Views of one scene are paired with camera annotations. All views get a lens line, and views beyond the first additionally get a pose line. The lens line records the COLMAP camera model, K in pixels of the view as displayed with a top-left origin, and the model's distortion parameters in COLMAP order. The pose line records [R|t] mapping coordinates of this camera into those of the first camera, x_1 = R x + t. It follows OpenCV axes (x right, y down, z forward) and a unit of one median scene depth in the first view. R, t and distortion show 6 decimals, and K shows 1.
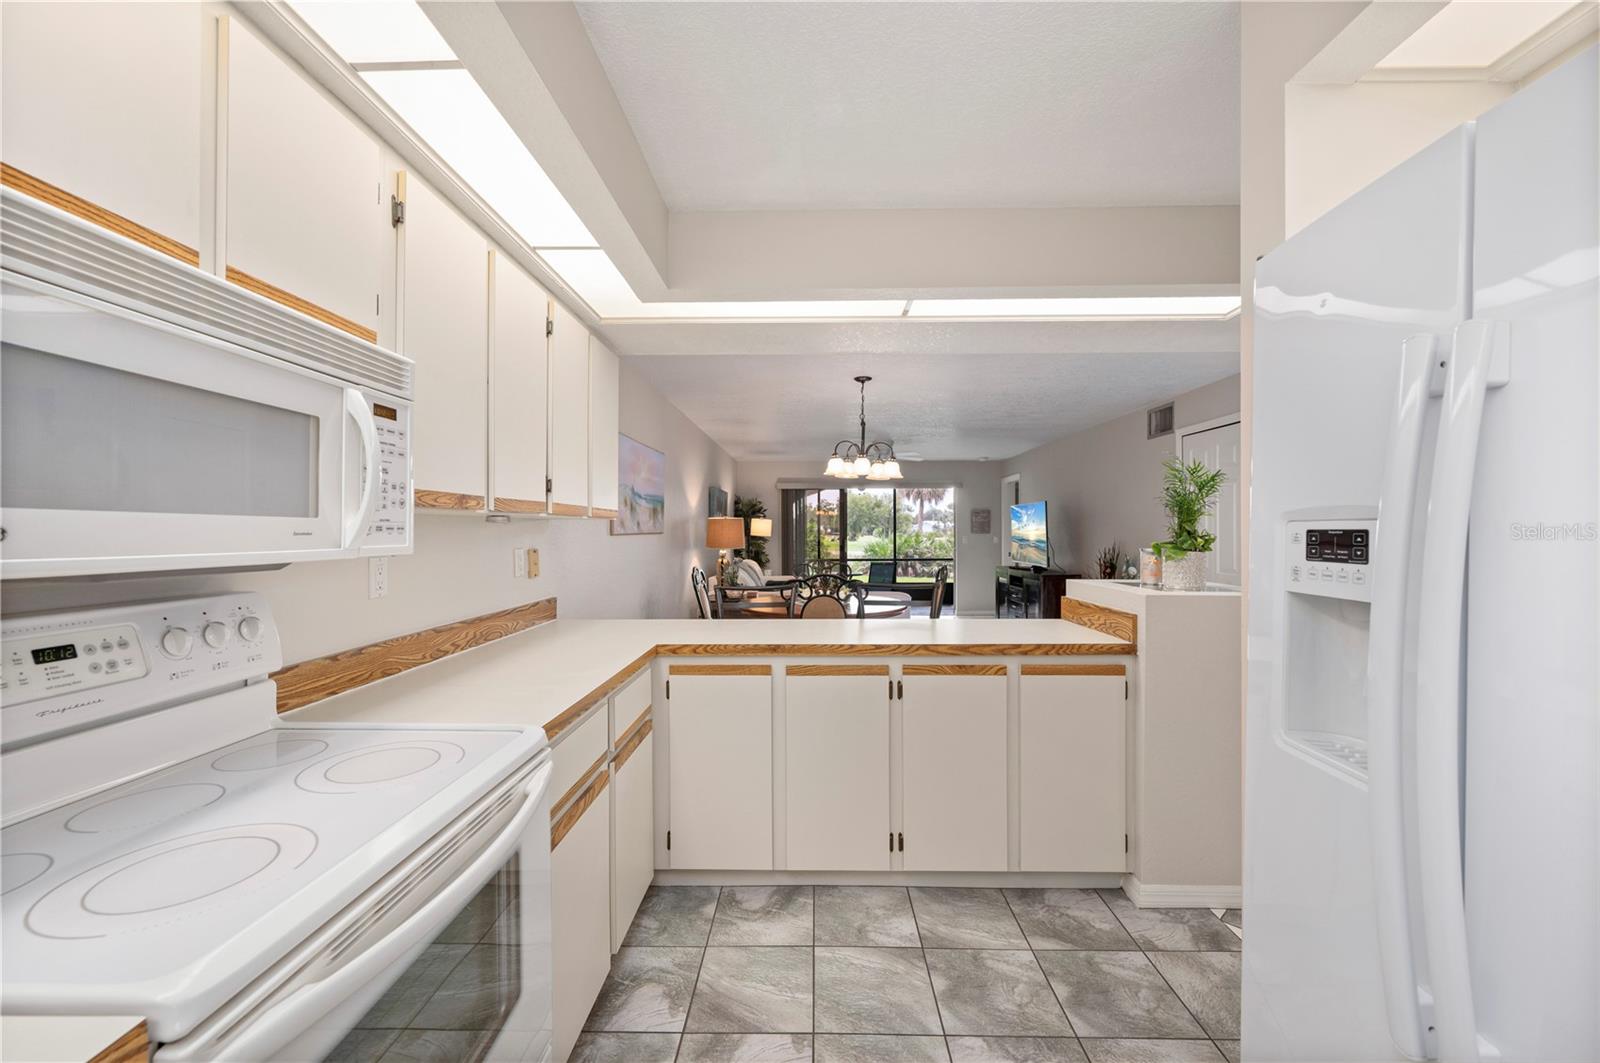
lens RADIAL K [[628.0, 0, 800.0], [0, 628.0, 531.5], [0, 0, 1]] dist [-0.000448, -0.000037]
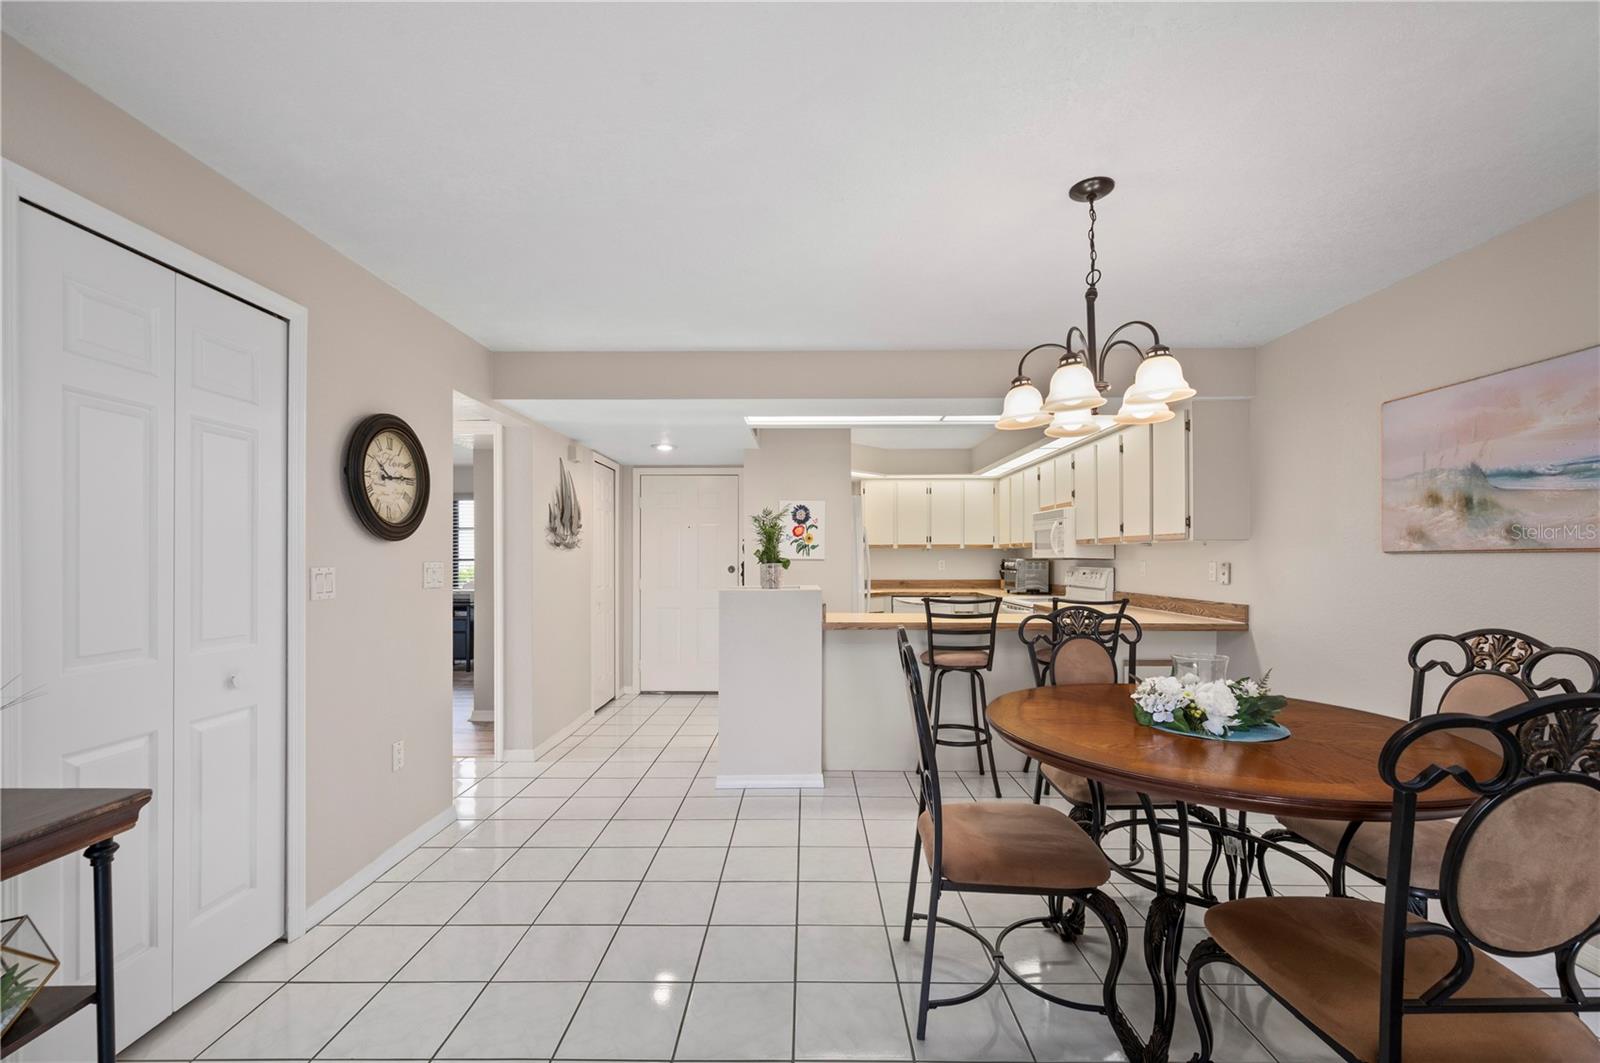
lens RADIAL K [[658.2, 0, 800.0], [0, 658.2, 564.3], [0, 0, 1]] dist [0.000253, -0.000084]
pose [[-0.999924, 0.003396, -0.011827, 0.775819], [0.003250, 0.999919, 0.012271, 0.015899], [0.011868, 0.012232, -0.999855, 3.689509]]
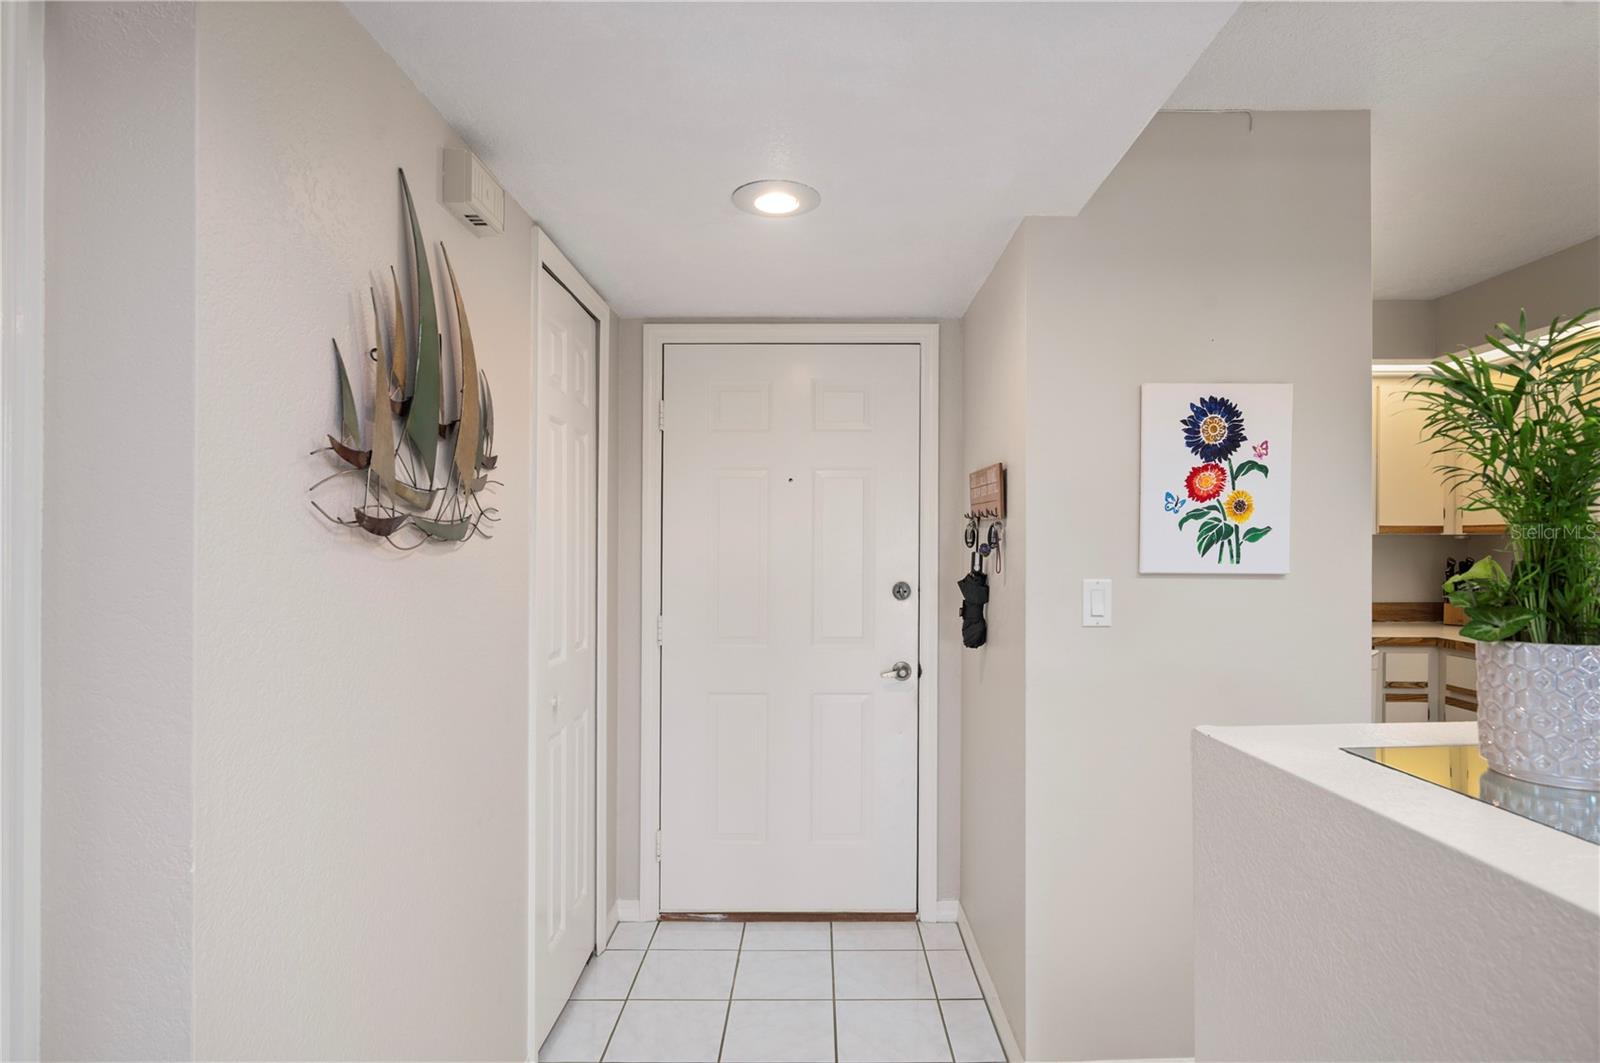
lens RADIAL K [[844.7, 0, 816.0], [0, 844.7, 537.5], [0, 0, 1]] dist [-0.001229, -0.000445]
pose [[-0.999733, 0.003013, -0.022923, 1.312429], [0.003072, 0.999992, -0.002500, -0.019710], [0.022915, -0.002569, -0.999734, 1.887253]]
